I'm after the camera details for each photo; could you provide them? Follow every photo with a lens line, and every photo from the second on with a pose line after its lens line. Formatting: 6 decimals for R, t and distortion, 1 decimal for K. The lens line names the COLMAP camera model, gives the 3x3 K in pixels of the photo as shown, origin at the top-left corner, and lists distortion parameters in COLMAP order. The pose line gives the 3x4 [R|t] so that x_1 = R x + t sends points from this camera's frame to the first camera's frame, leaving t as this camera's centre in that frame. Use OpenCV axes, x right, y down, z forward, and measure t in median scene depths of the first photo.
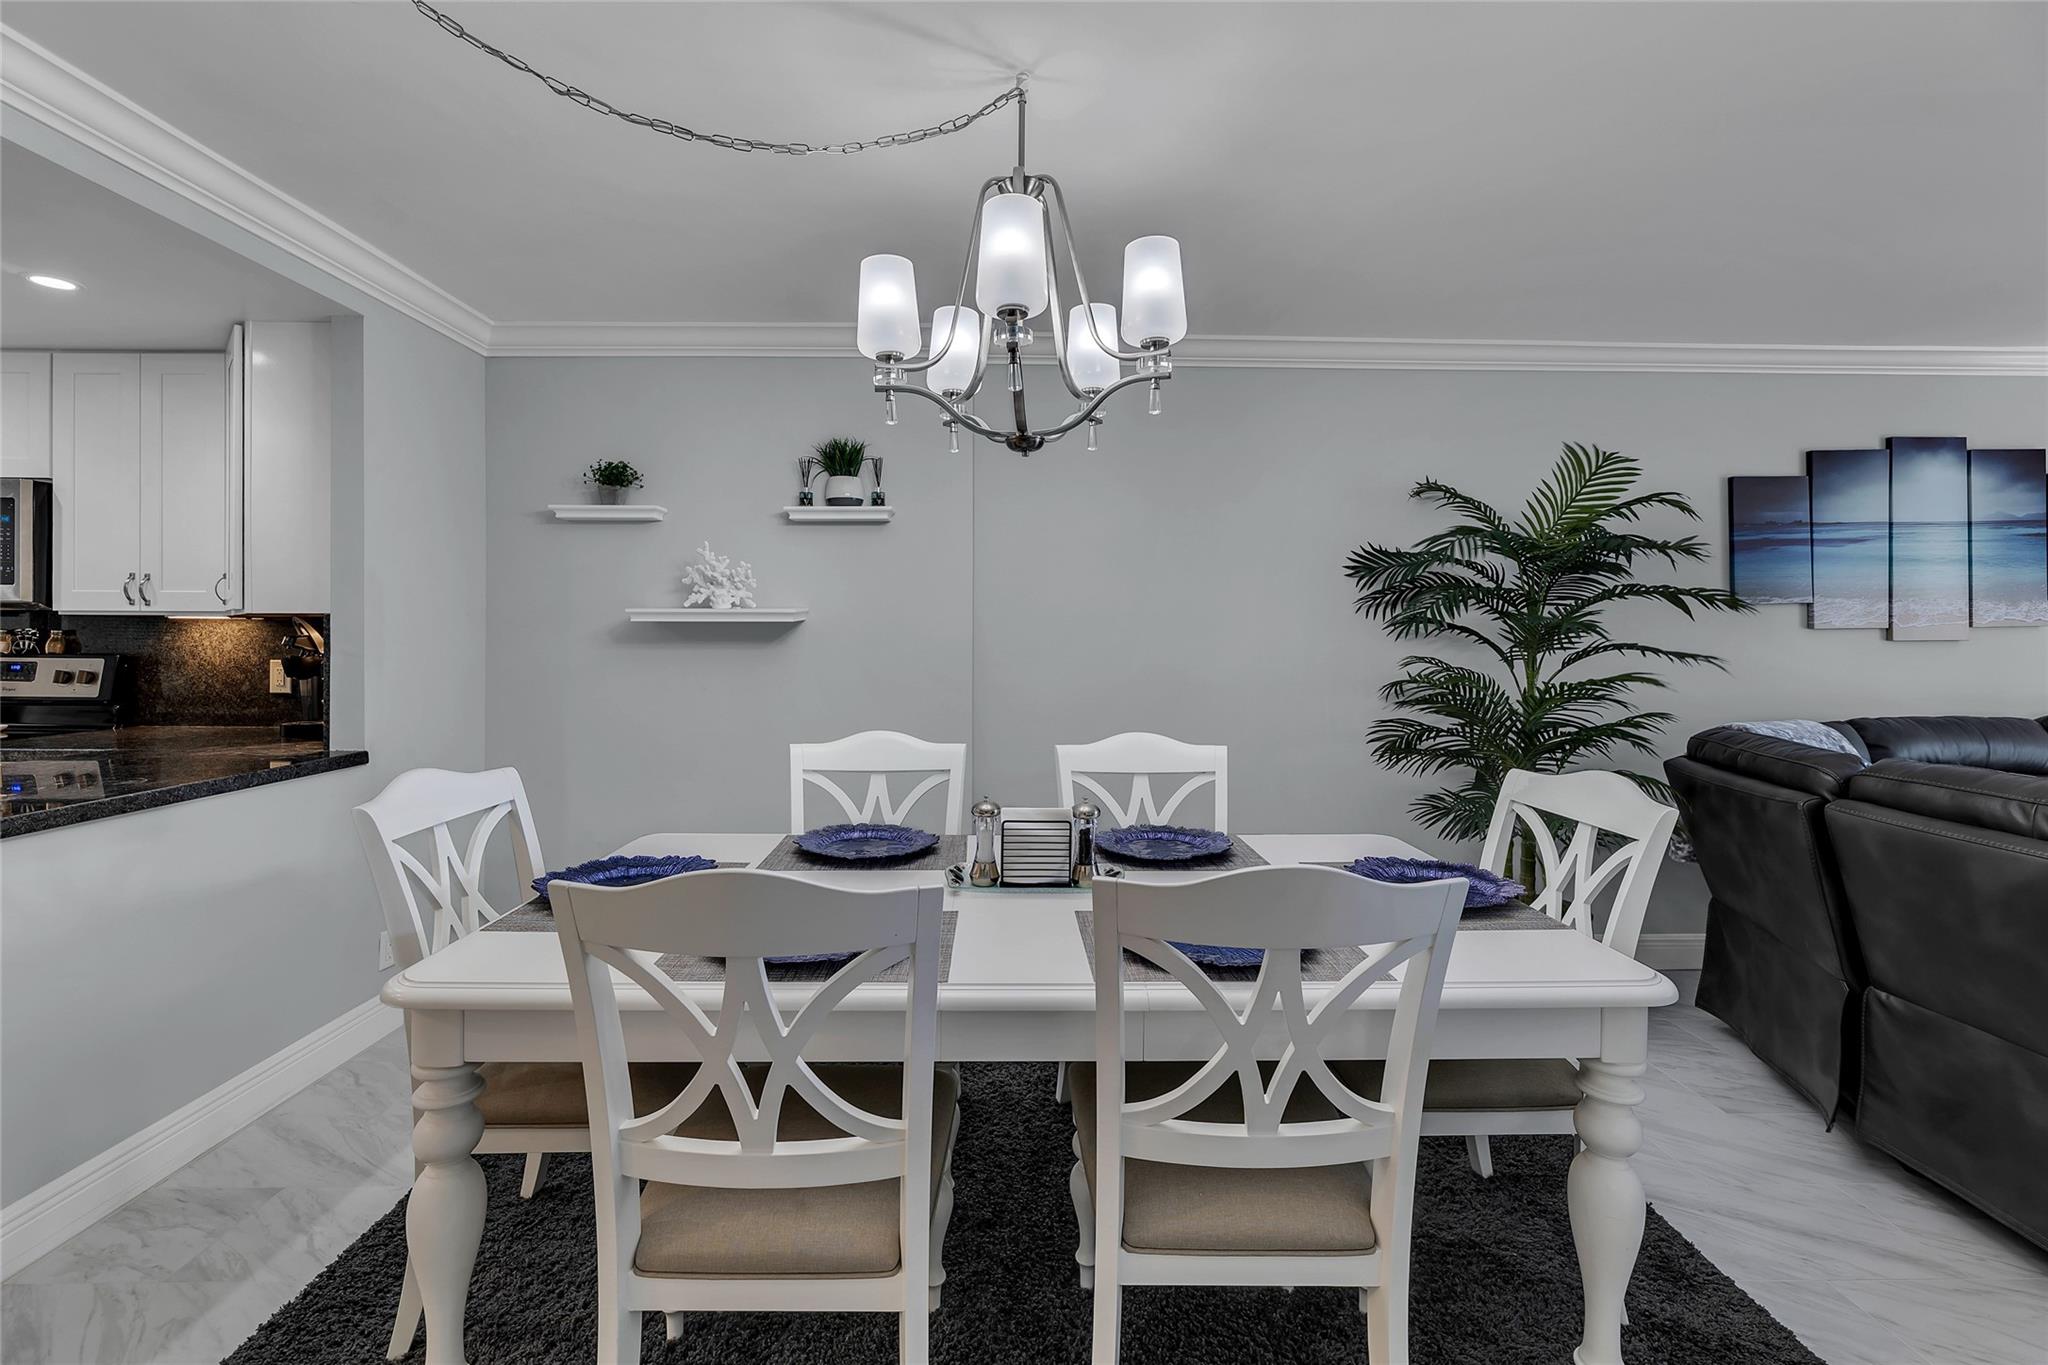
lens RADIAL K [[895.5, 0, 1044.9], [0, 895.5, 634.6], [0, 0, 1]] dist [-0.002054, -0.001031]
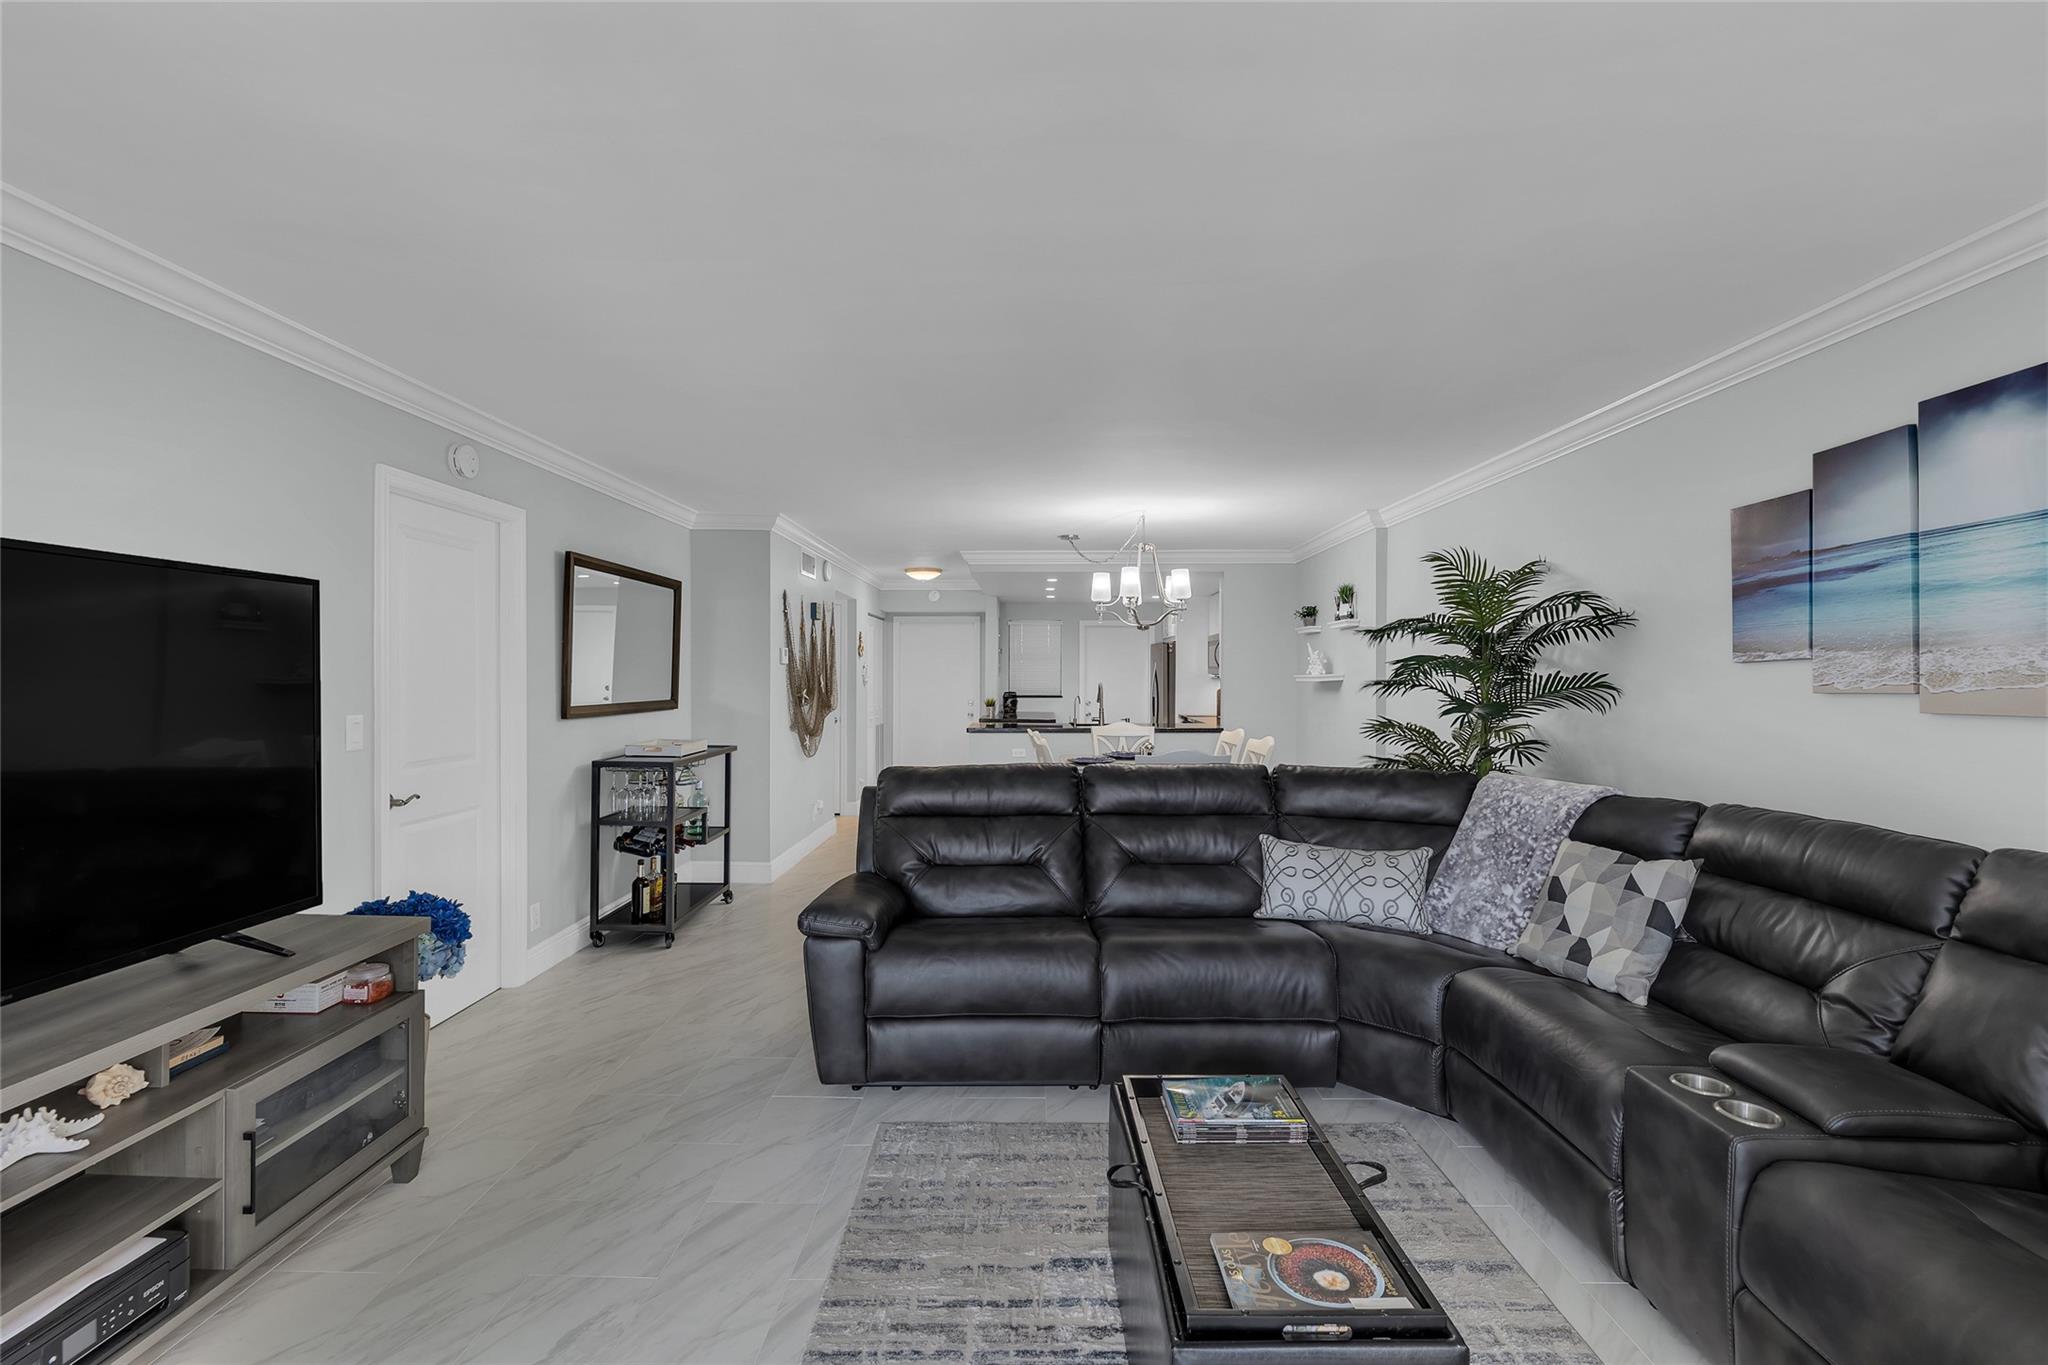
lens RADIAL K [[911.1, 0, 1010.4], [0, 911.1, 675.7], [0, 0, 1]] dist [0.000396, -0.000983]
pose [[-0.038469, -0.004377, -0.999250, 1.714051], [-0.003259, 0.999986, -0.004254, -0.015606], [0.999254, 0.003093, -0.038483, 0.369349]]
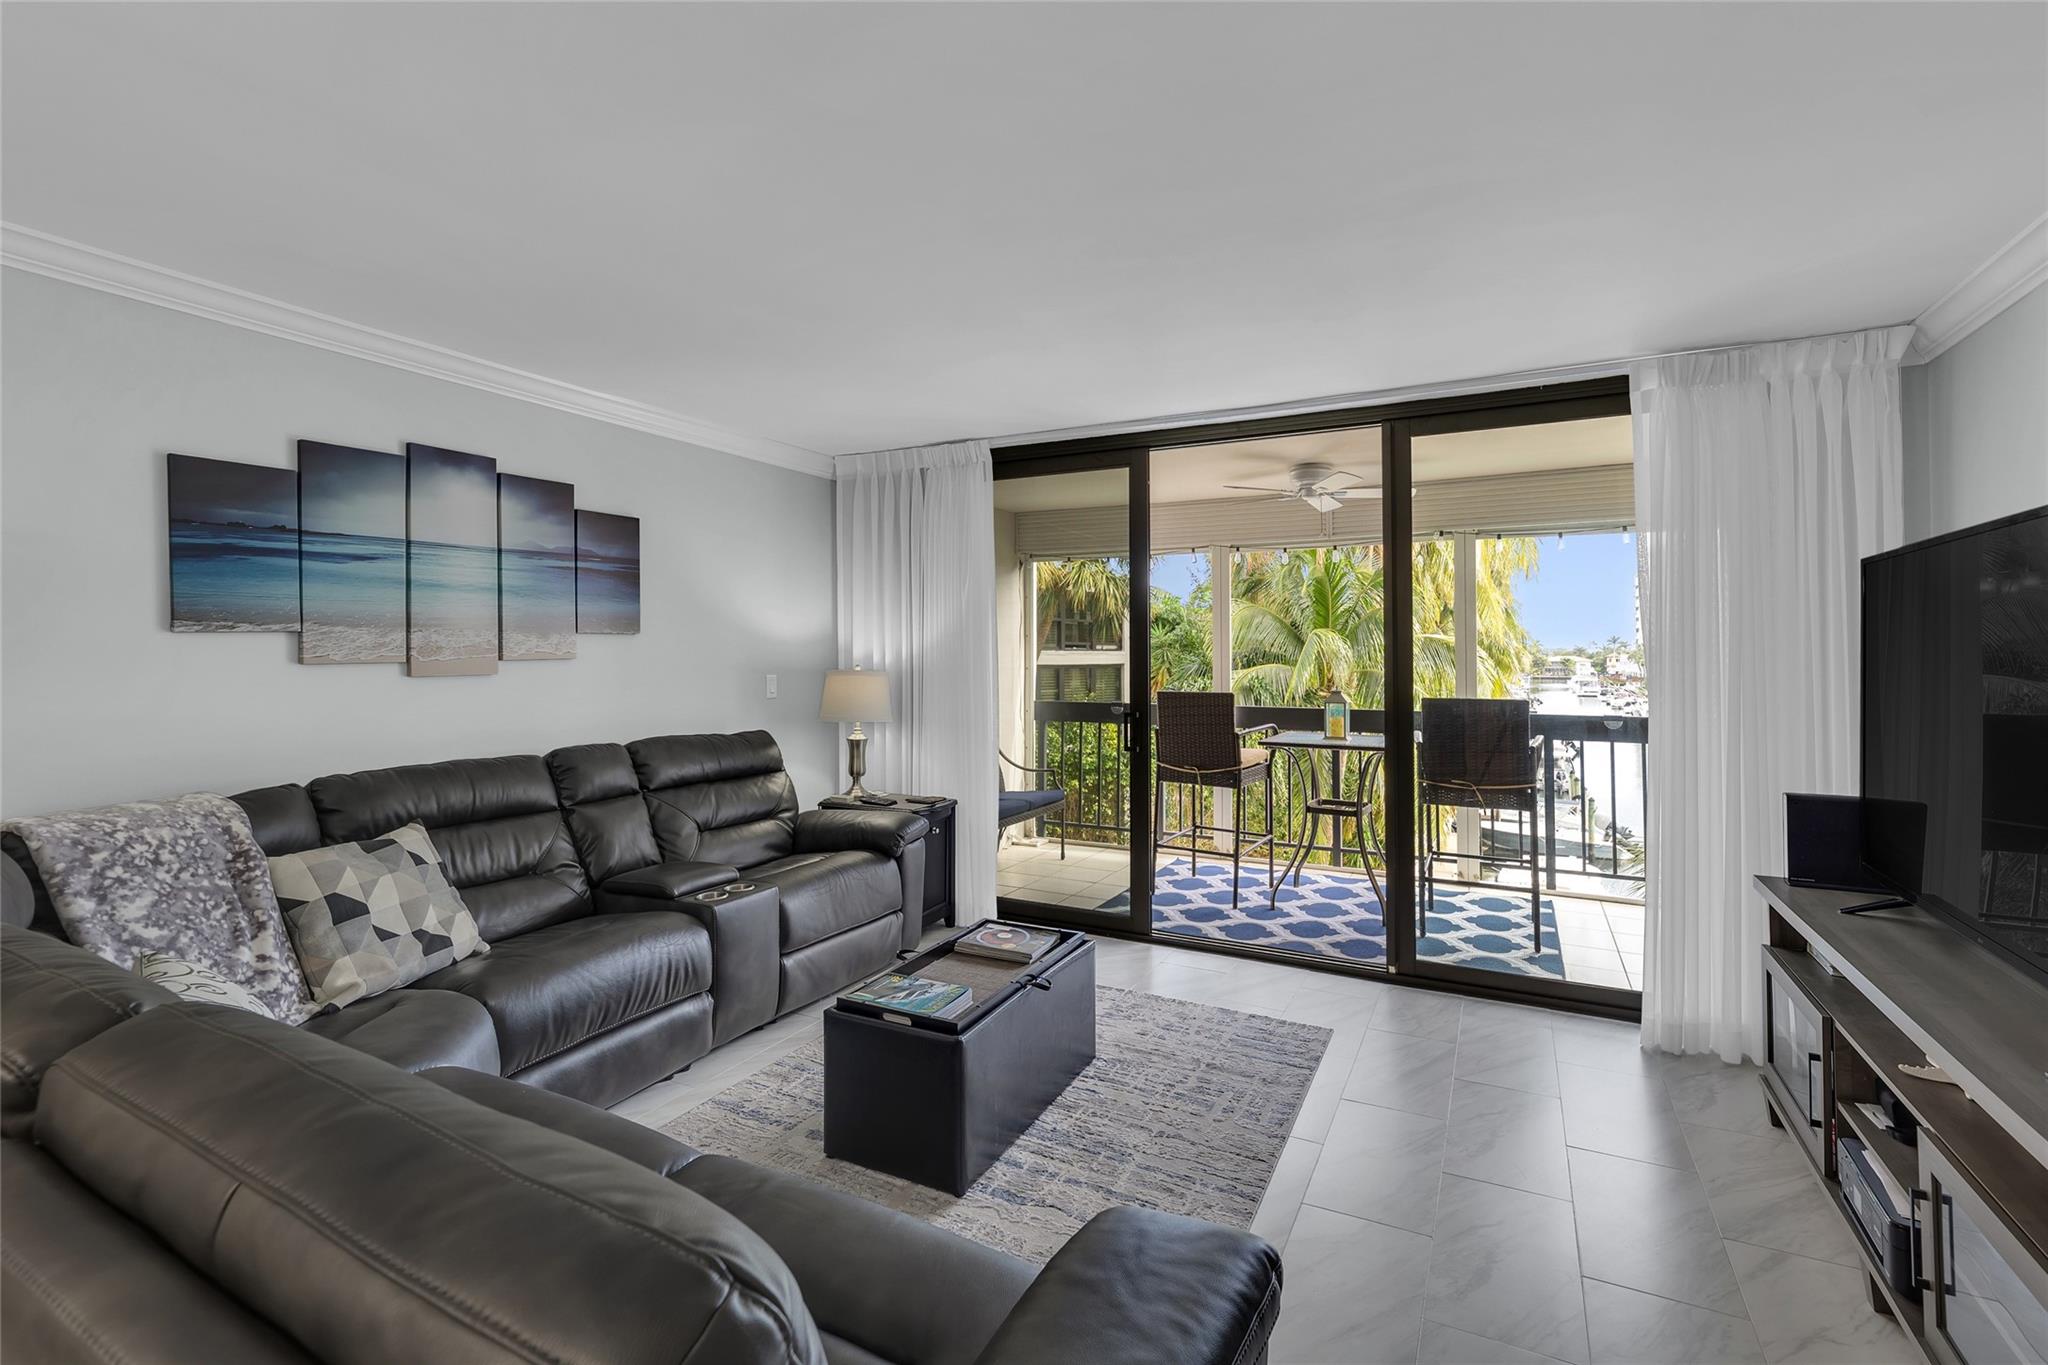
lens RADIAL K [[911.1, 0, 1031.0], [0, 911.1, 643.7], [0, 0, 1]] dist [0.000396, -0.000983]
pose [[0.473958, 0.006217, 0.880525, 0.470156], [0.003175, 0.999957, -0.008769, -0.015834], [-0.880542, 0.006952, 0.473918, 0.044976]]
